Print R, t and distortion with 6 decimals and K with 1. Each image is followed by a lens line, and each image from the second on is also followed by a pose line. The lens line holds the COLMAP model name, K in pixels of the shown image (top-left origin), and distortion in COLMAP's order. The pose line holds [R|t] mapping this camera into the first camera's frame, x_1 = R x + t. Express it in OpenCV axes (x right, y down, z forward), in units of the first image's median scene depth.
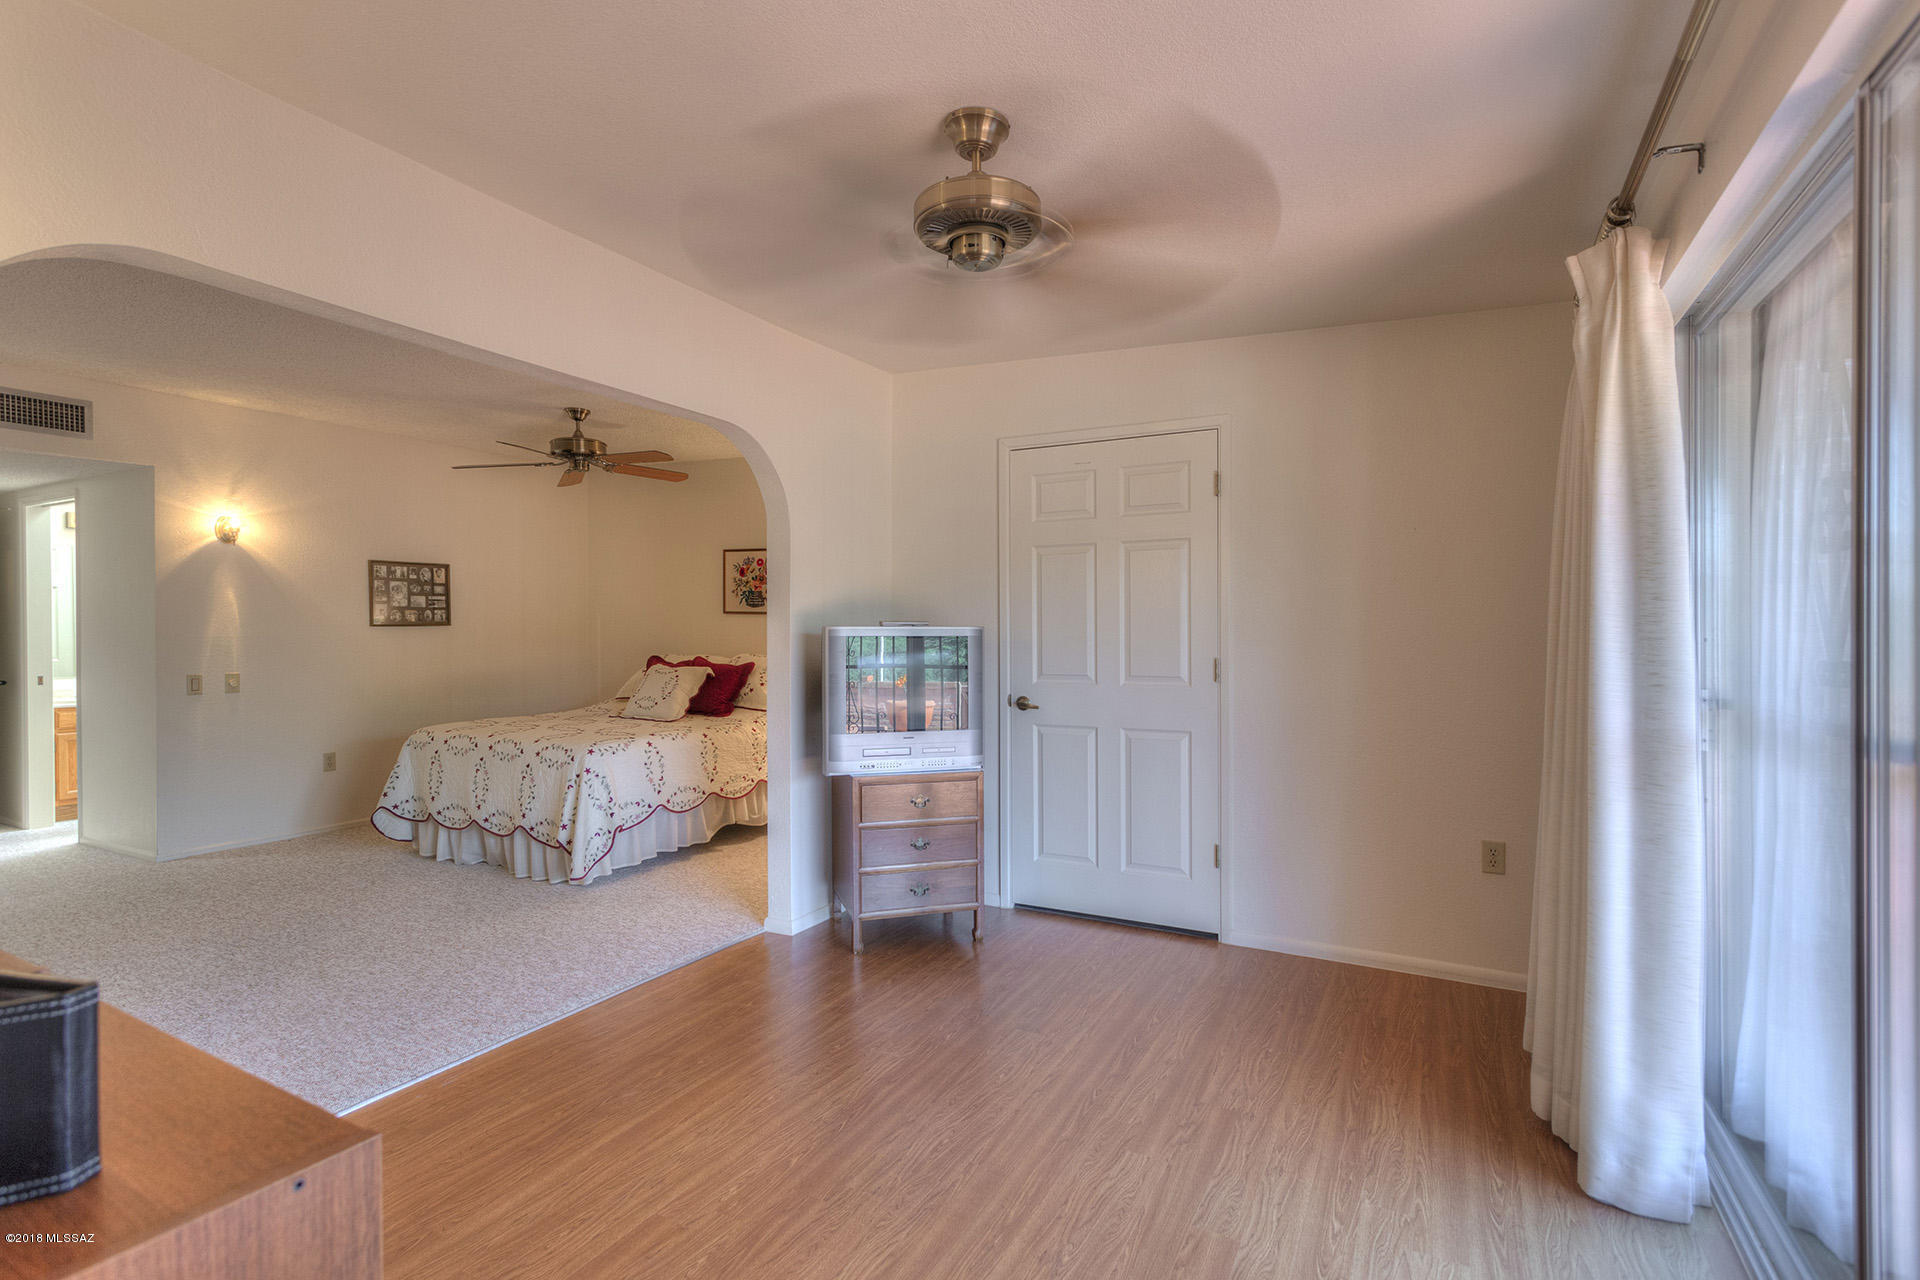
lens RADIAL K [[908.6, 0, 975.2], [0, 908.6, 643.9], [0, 0, 1]] dist [0.000295, 0.003183]
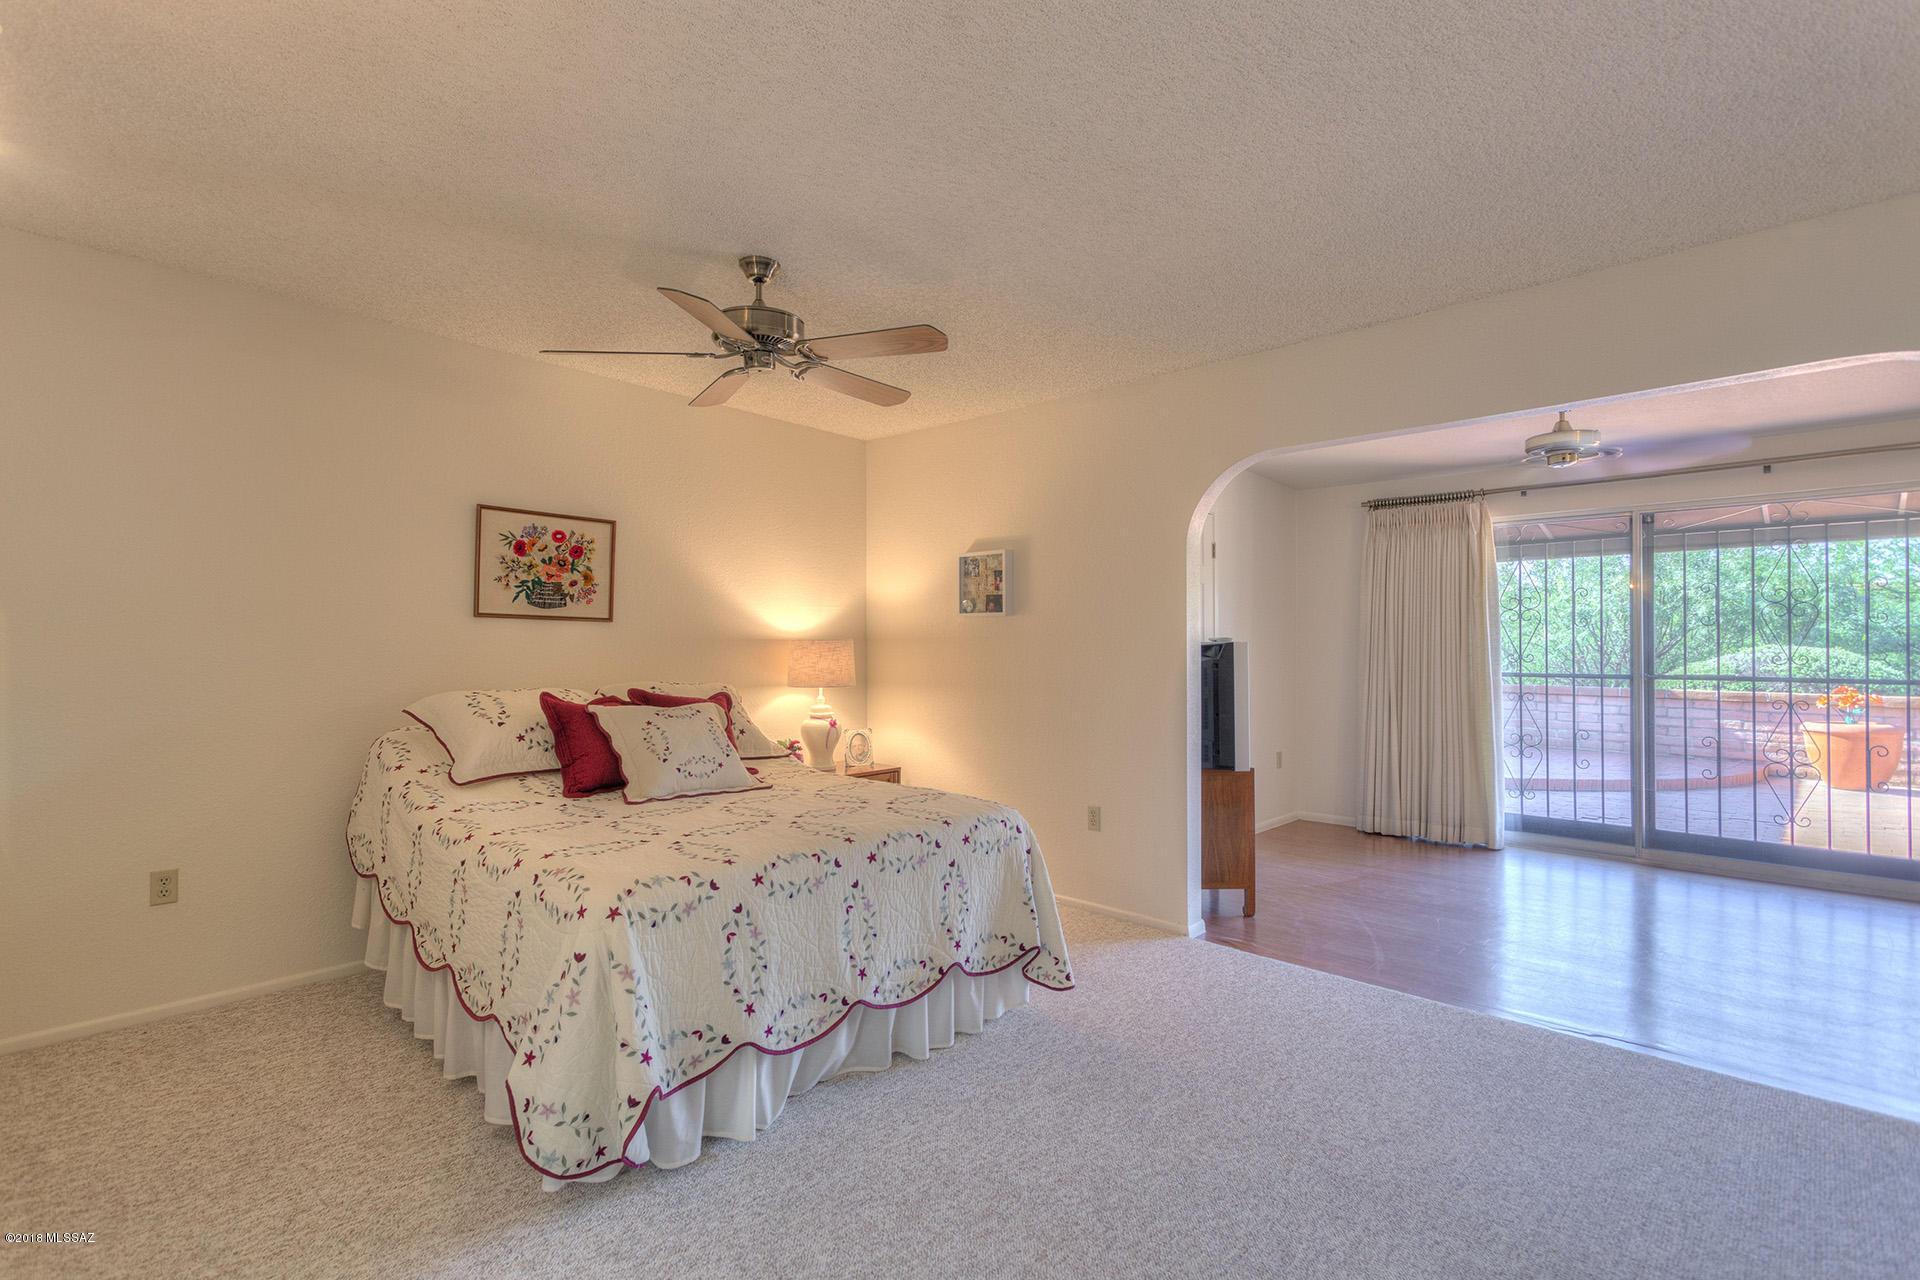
lens RADIAL K [[908.6, 0, 950.1], [0, 908.6, 637.6], [0, 0, 1]] dist [0.000295, 0.003183]
pose [[0.265740, 0.007331, 0.964017, -0.919062], [0.016539, 0.999789, -0.012163, -0.010800], [-0.963903, 0.019176, 0.265563, 0.700254]]
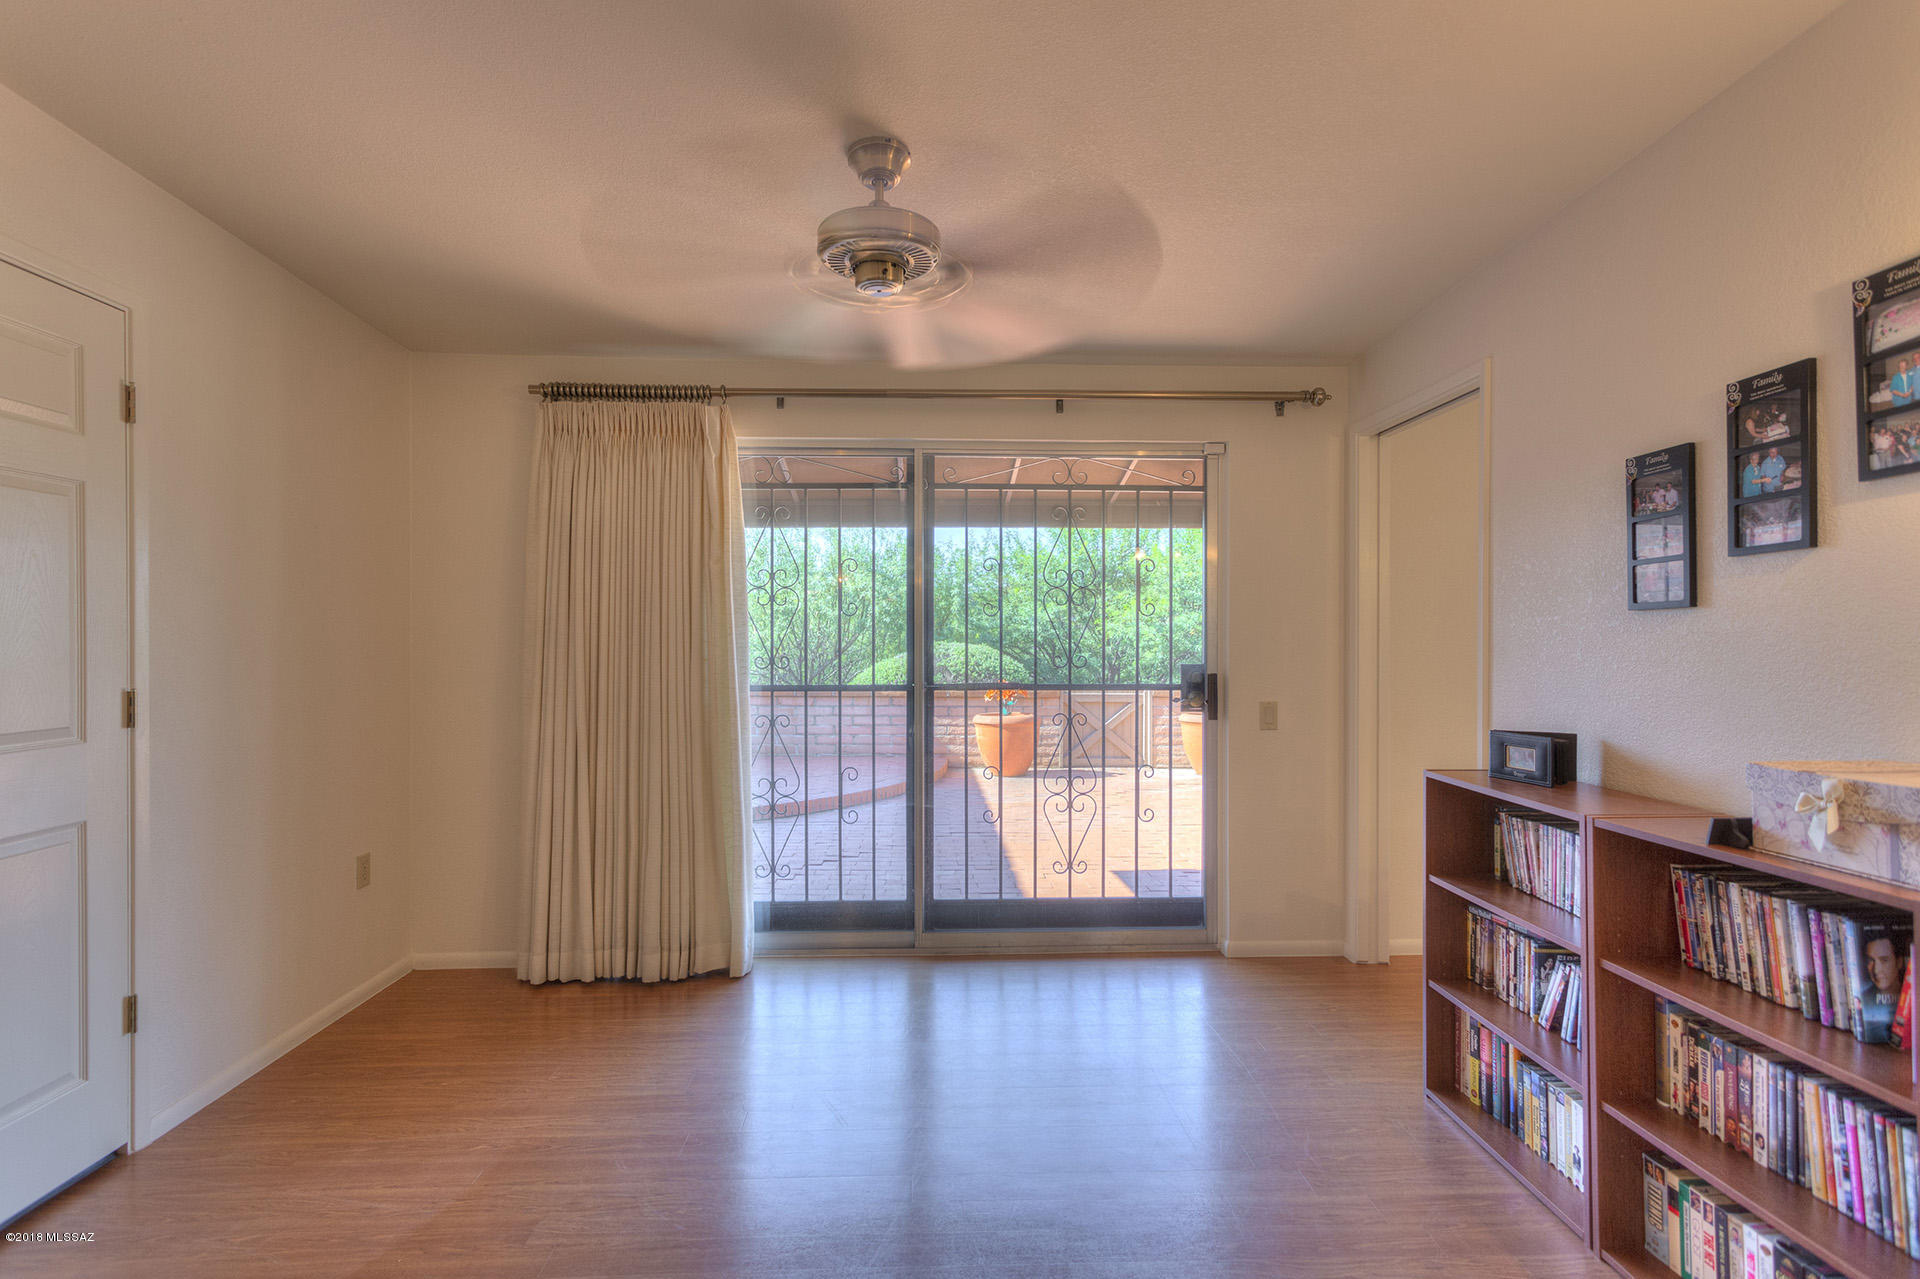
lens RADIAL K [[908.6, 0, 931.4], [0, 908.6, 641.3], [0, 0, 1]] dist [0.000295, 0.003183]
pose [[-0.489983, 0.000696, 0.871732, -0.361791], [0.015739, 0.999844, 0.008048, -0.008695], [-0.871590, 0.017664, -0.489917, 0.569253]]
